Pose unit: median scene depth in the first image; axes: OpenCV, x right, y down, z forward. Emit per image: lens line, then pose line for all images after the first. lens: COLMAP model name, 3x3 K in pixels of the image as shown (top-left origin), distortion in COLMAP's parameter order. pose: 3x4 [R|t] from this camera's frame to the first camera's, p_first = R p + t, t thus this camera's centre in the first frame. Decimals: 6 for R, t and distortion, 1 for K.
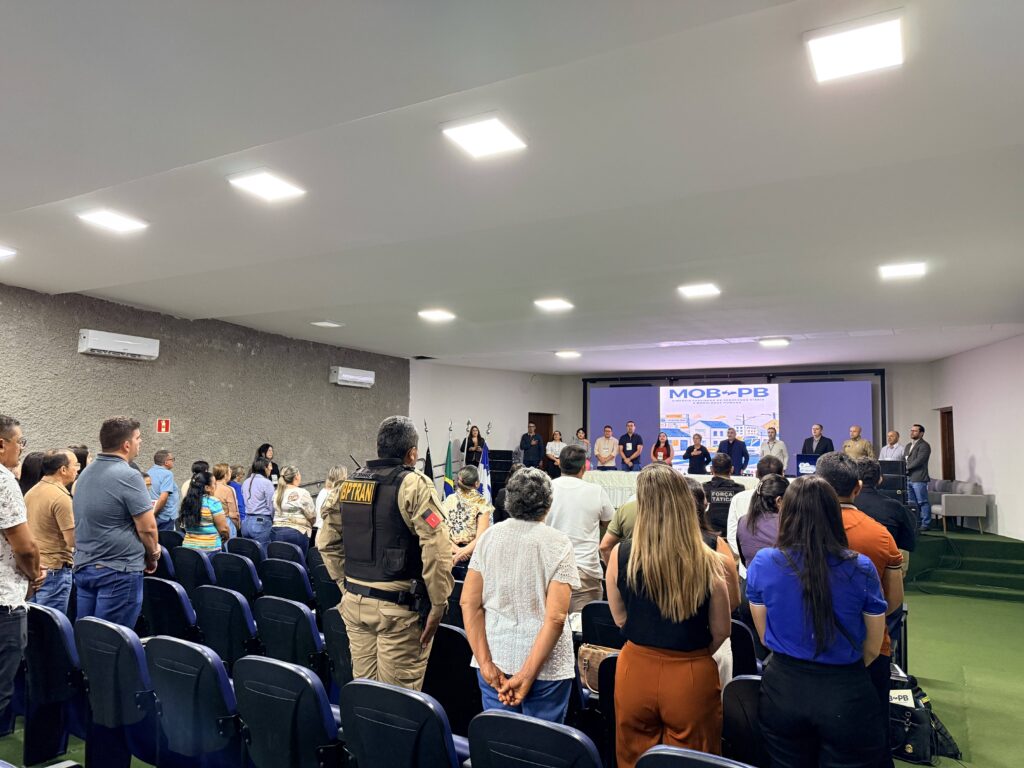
lens RADIAL K [[718.9, 0, 512.0], [0, 718.9, 384.0], [0, 0, 1]] dist [0.204084, -0.327333]
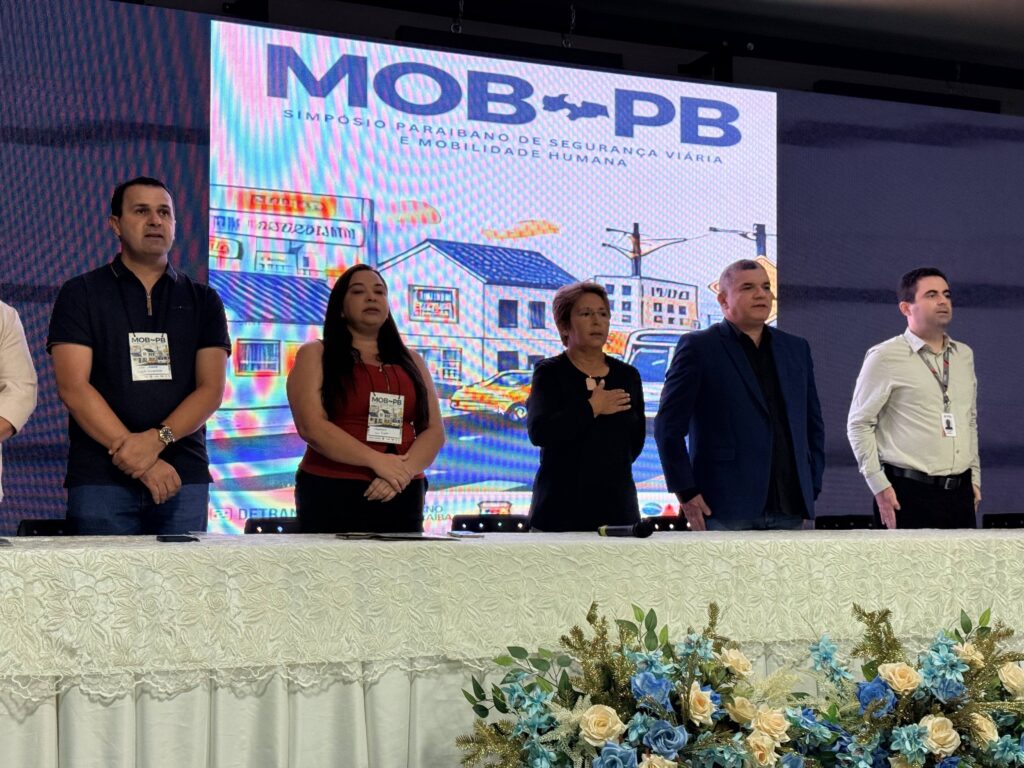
lens RADIAL K [[1436.1, 0, 512.0], [0, 1436.1, 384.0], [0, 0, 1]] dist [0.162921, -0.049051]
pose [[0.609044, 0.043573, 0.791938, -0.015225], [-0.058036, 0.998261, -0.010293, 0.107639], [-0.791010, -0.039692, 0.610514, 0.926954]]
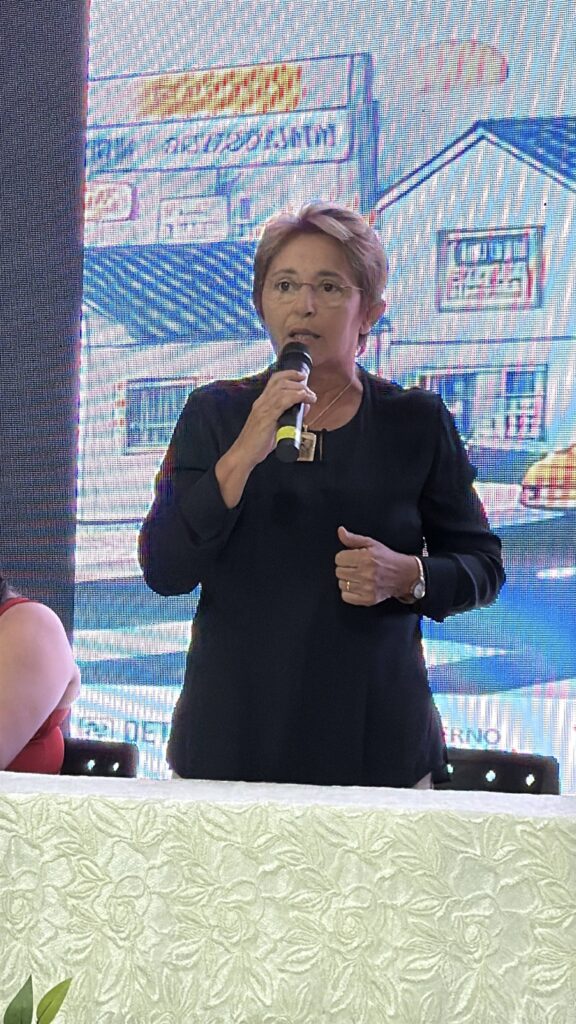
lens RADIAL K [[3274.1, 0, 288.0], [0, 3274.1, 512.0], [0, 0, 1]] dist [0.171086, 1.126043]
pose [[0.998109, 0.008079, -0.060941, 0.313533], [-0.006491, 0.999635, 0.026213, 0.101455], [0.061131, -0.025768, 0.997797, 0.776648]]
